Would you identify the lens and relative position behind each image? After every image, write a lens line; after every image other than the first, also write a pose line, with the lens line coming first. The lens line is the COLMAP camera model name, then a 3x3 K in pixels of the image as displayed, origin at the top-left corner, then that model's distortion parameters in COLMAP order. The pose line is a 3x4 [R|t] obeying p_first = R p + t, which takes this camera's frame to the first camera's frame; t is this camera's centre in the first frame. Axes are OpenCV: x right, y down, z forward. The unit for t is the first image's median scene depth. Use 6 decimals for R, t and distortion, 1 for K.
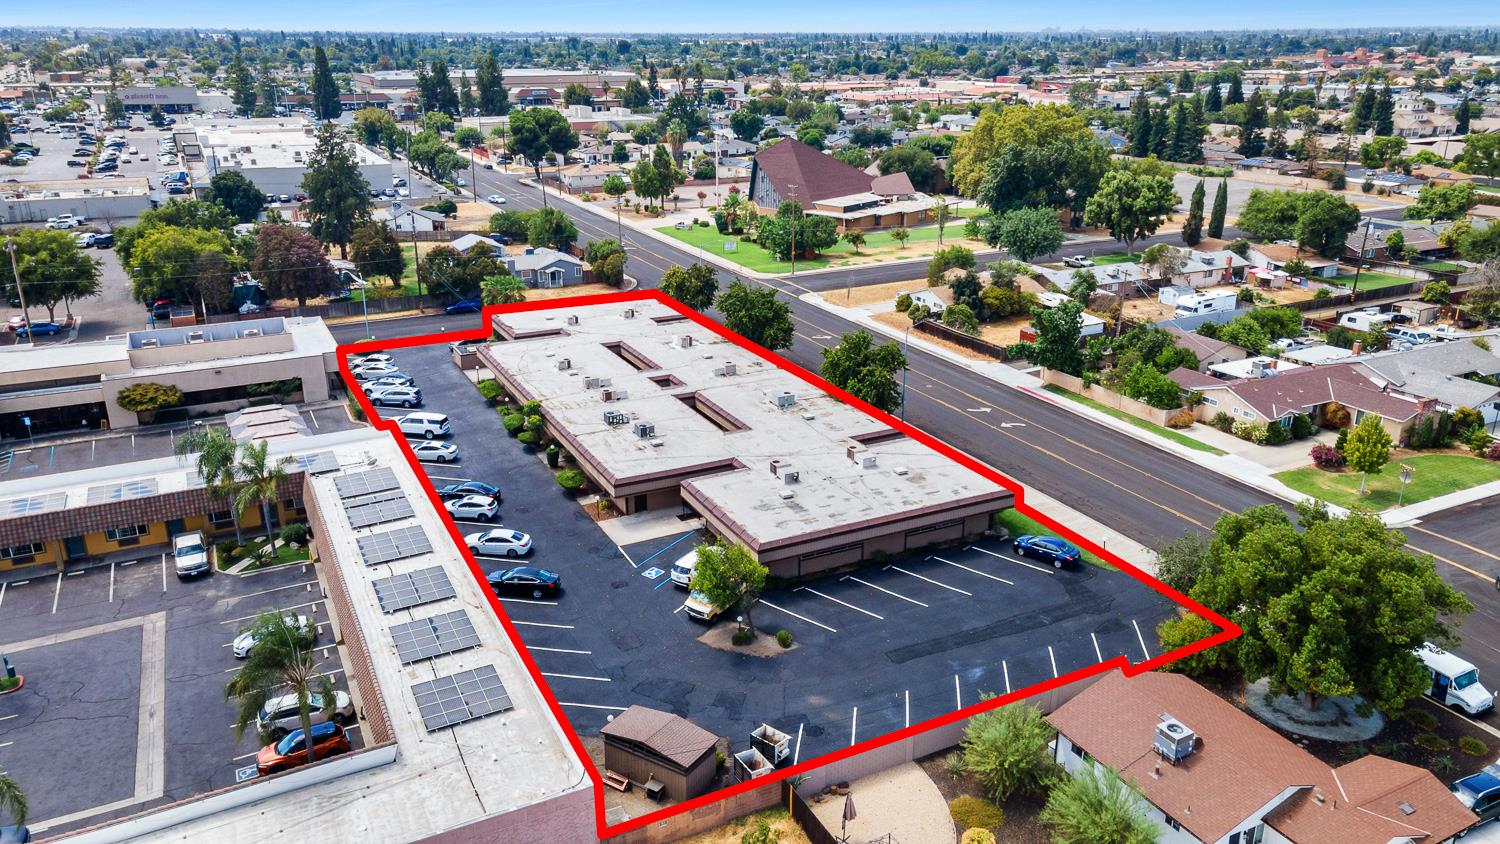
lens RADIAL K [[1103.5, 0, 748.6], [0, 1103.5, 418.0], [0, 0, 1]] dist [0.023762, 0.027453]
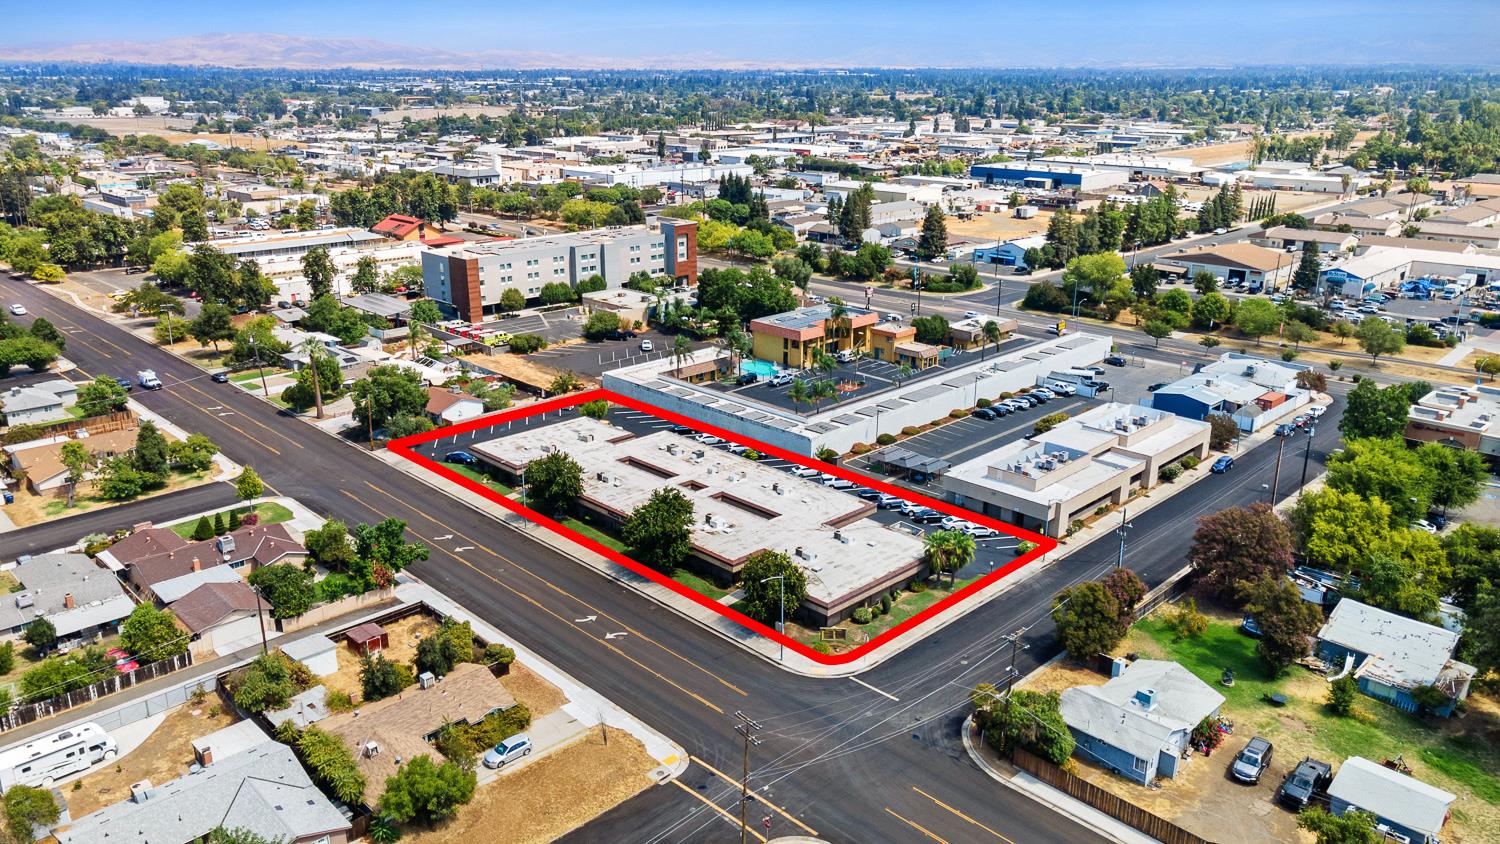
lens RADIAL K [[1095.5, 0, 751.6], [0, 1095.5, 417.3], [0, 0, 1]] dist [0.026093, 0.002262]
pose [[-0.952281, 0.091674, -0.291131, 0.255640], [-0.102101, 0.803204, 0.586889, -0.934558], [0.287640, 0.588608, -0.755516, 2.022884]]
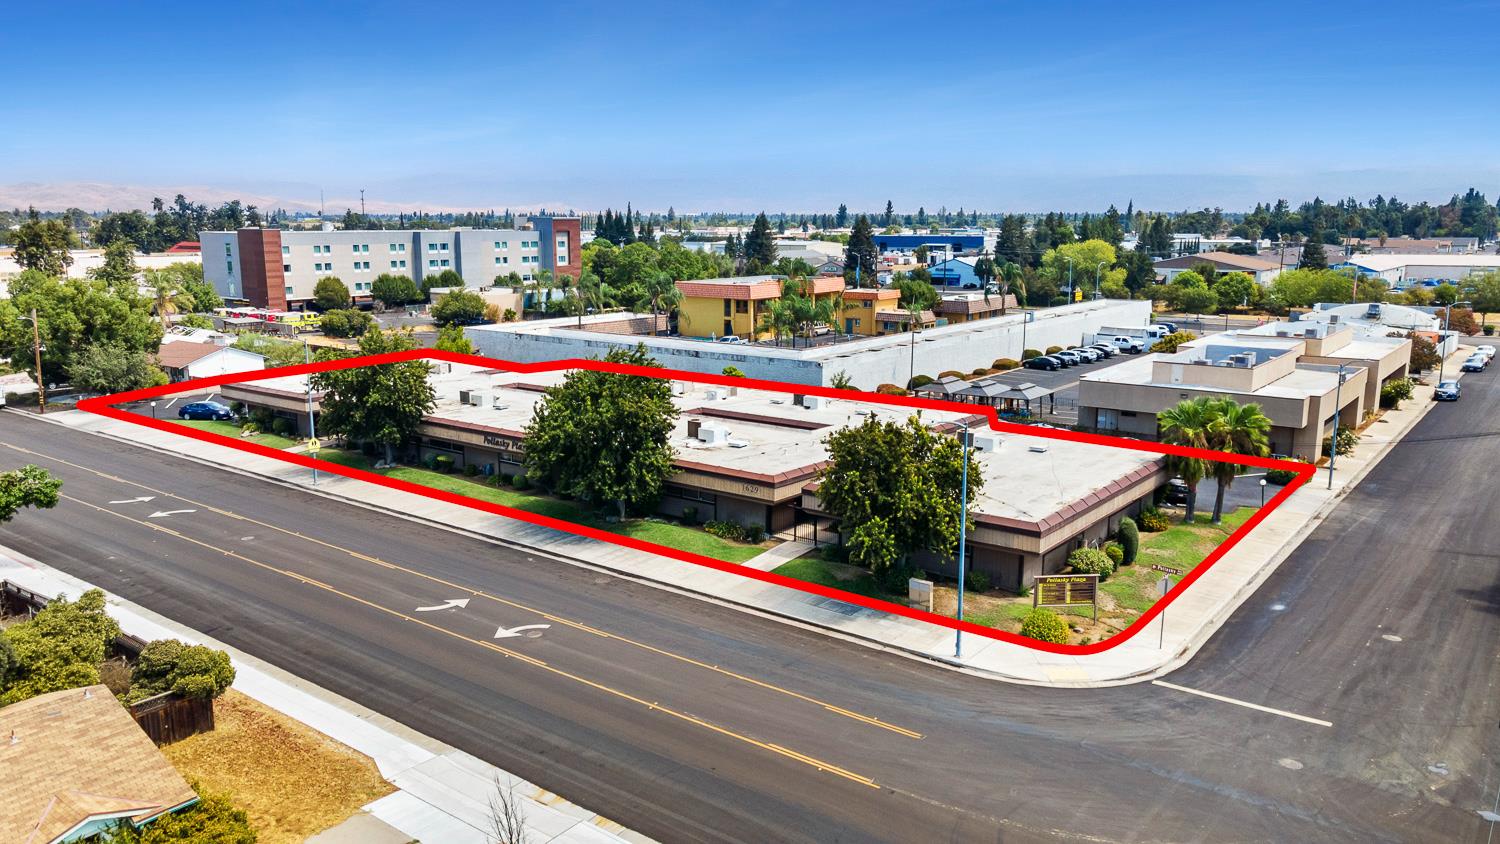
lens RADIAL K [[1095.5, 0, 751.6], [0, 1095.5, 417.3], [0, 0, 1]] dist [0.026093, 0.002262]
pose [[-0.902657, 0.077817, -0.423266, 0.180186], [-0.141382, 0.875308, 0.462436, -0.384473], [0.406474, 0.477263, -0.779101, 1.615165]]
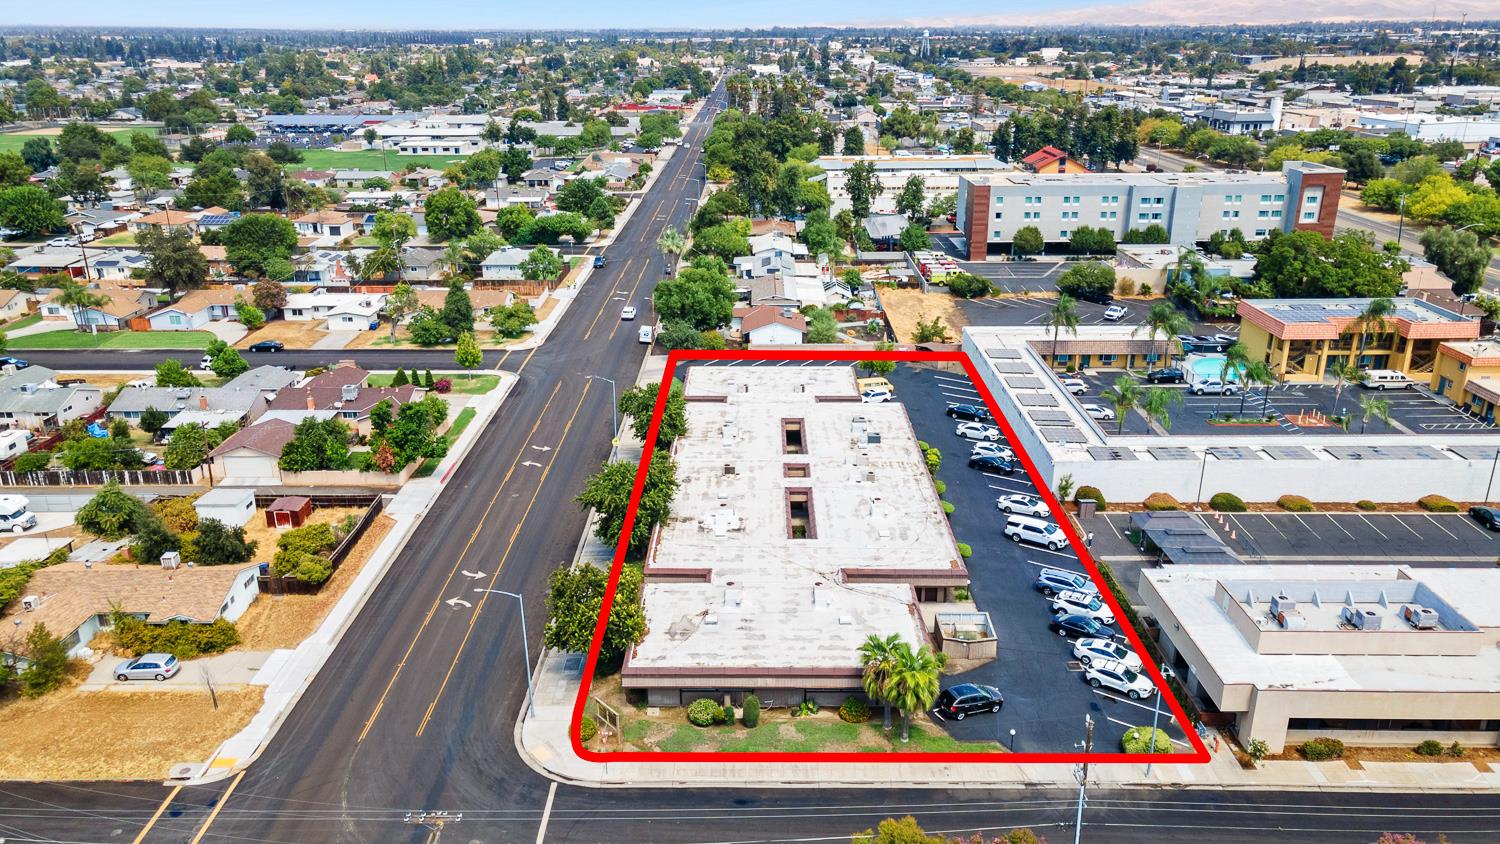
lens RADIAL K [[1103.5, 0, 748.6], [0, 1103.5, 418.0], [0, 0, 1]] dist [0.023762, 0.027453]
pose [[-0.887152, -0.148914, 0.436791, -0.475208], [0.157548, 0.791904, 0.589972, -0.684564], [-0.433752, 0.592210, -0.679078, 1.680901]]
